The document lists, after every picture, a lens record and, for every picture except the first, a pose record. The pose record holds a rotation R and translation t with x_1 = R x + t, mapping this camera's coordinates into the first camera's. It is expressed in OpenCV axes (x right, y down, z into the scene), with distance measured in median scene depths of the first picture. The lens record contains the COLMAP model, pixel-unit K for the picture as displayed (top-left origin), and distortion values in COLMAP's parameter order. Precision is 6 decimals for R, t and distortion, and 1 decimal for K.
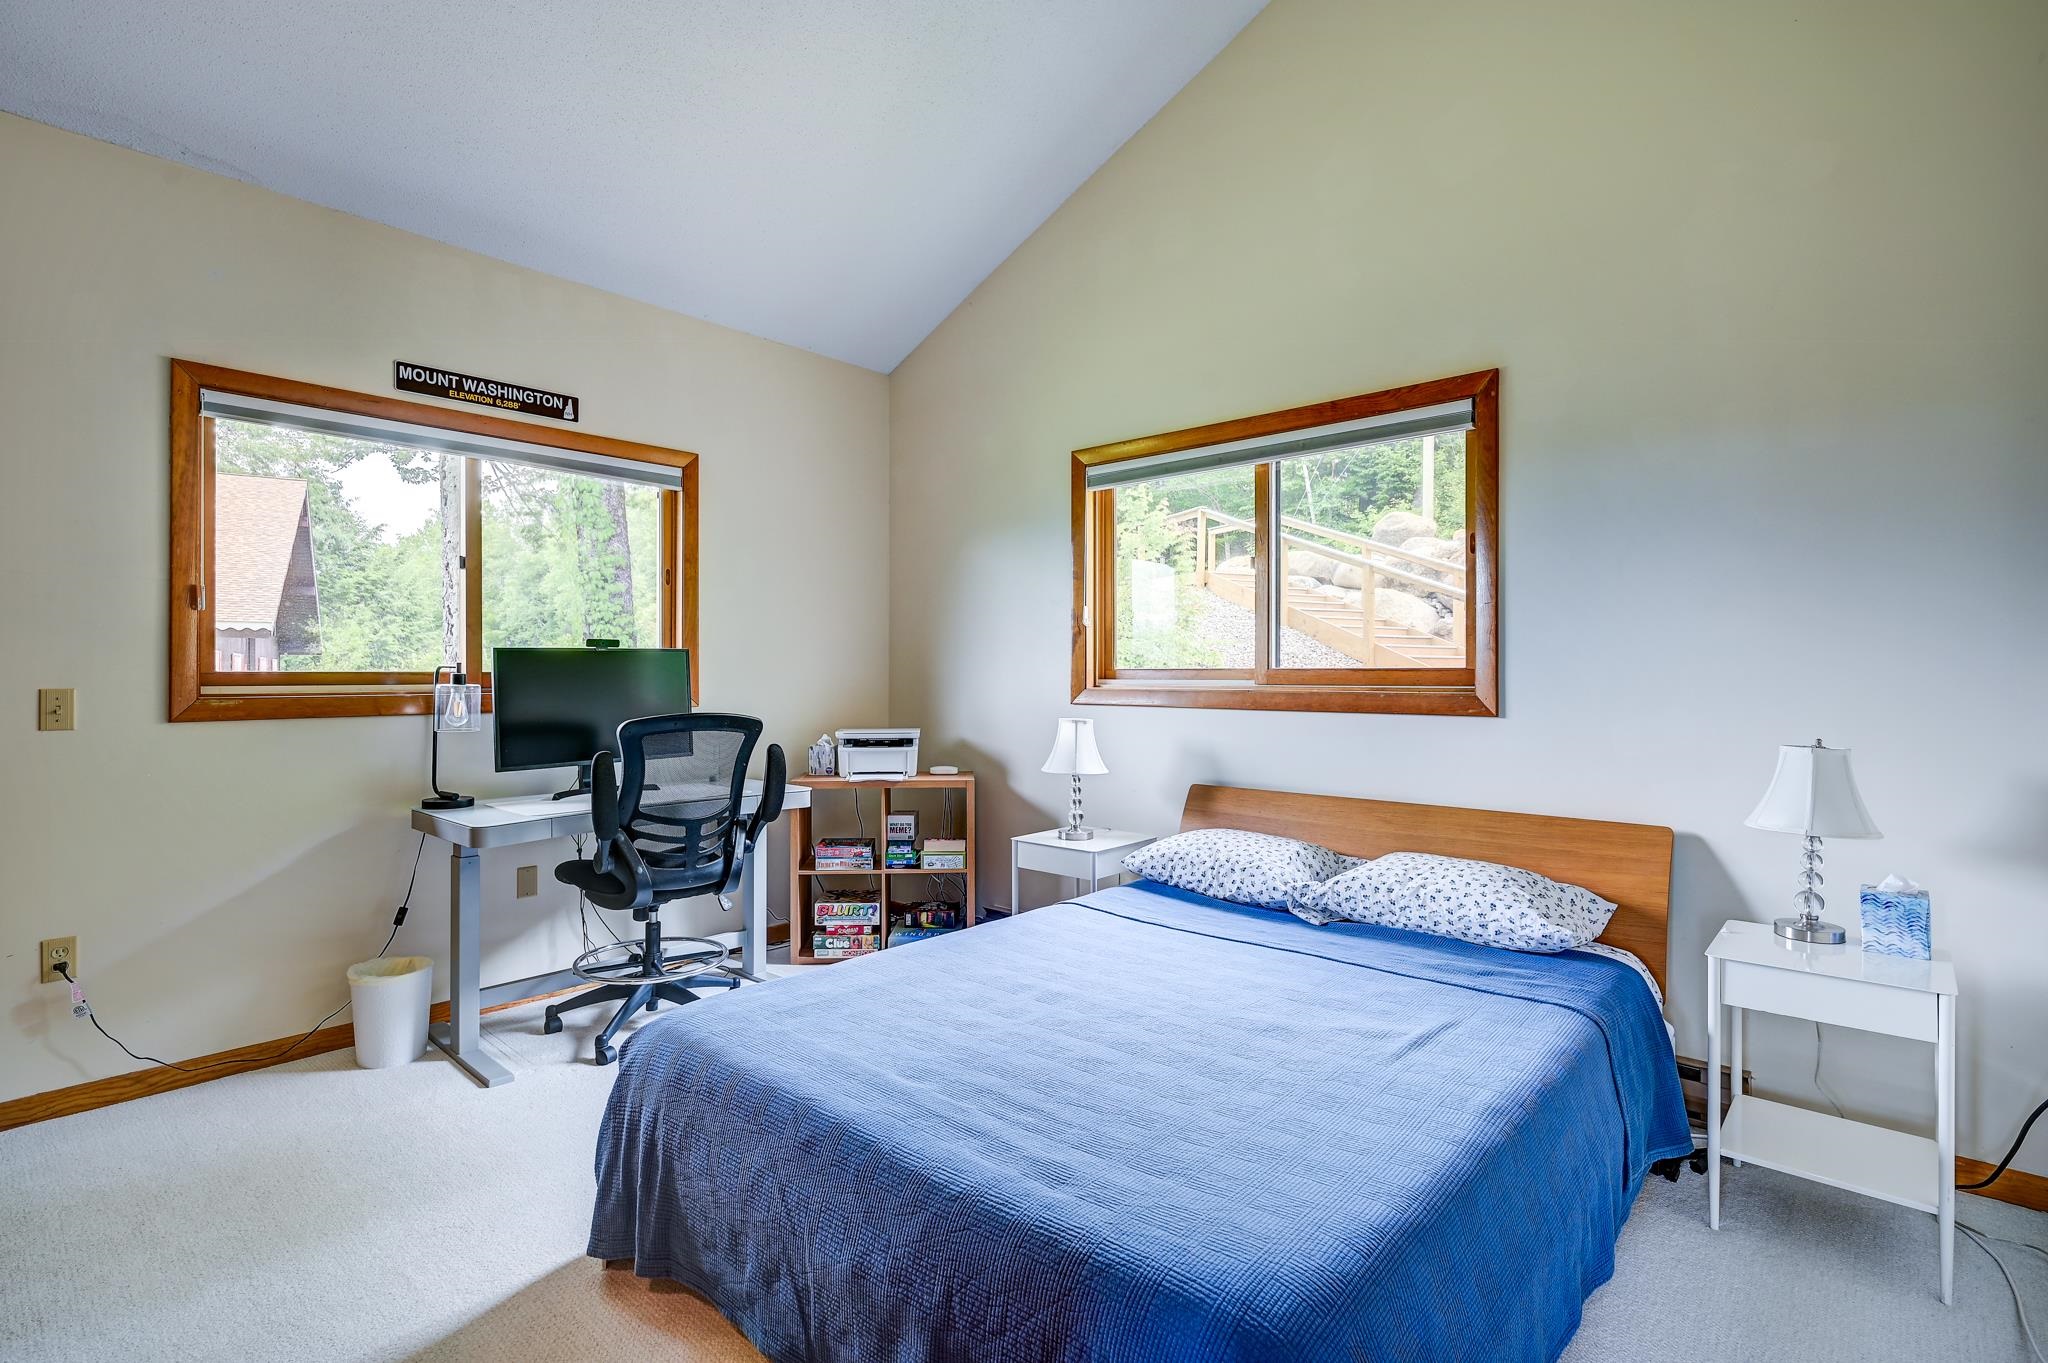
lens RADIAL K [[950.6, 0, 1024.0], [0, 950.6, 681.5], [0, 0, 1]] dist [0.002632, 0.000085]
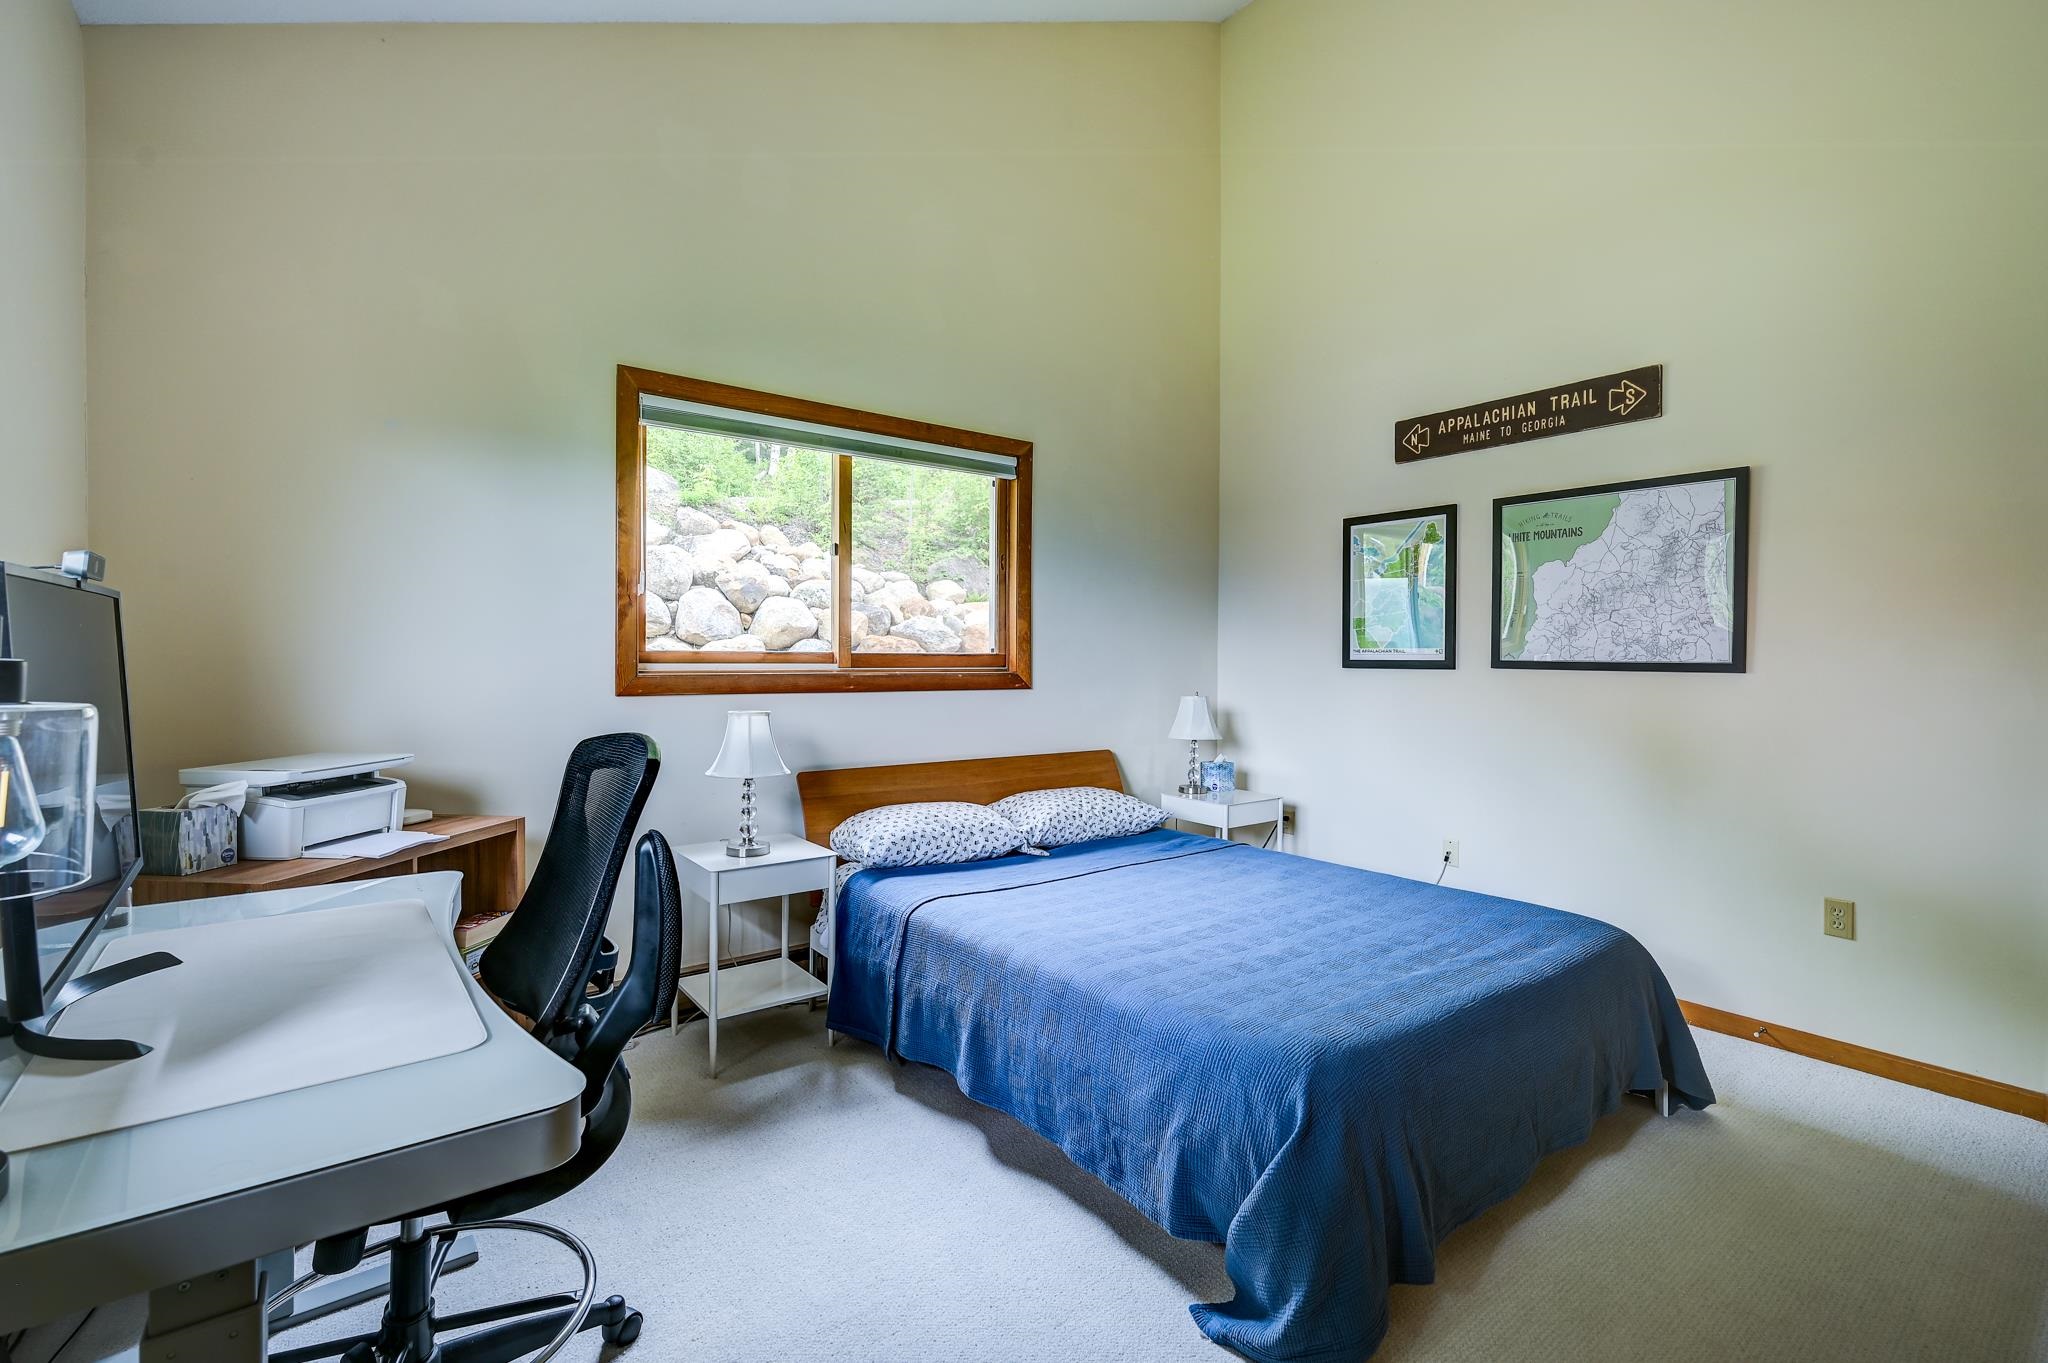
lens RADIAL K [[932.0, 0, 1013.9], [0, 932.0, 670.9], [0, 0, 1]] dist [-0.002240, -0.000291]
pose [[0.191886, -0.017620, 0.981259, -0.837878], [-0.000884, 0.999835, 0.018126, -0.014066], [-0.981417, -0.004346, 0.191838, 0.726521]]
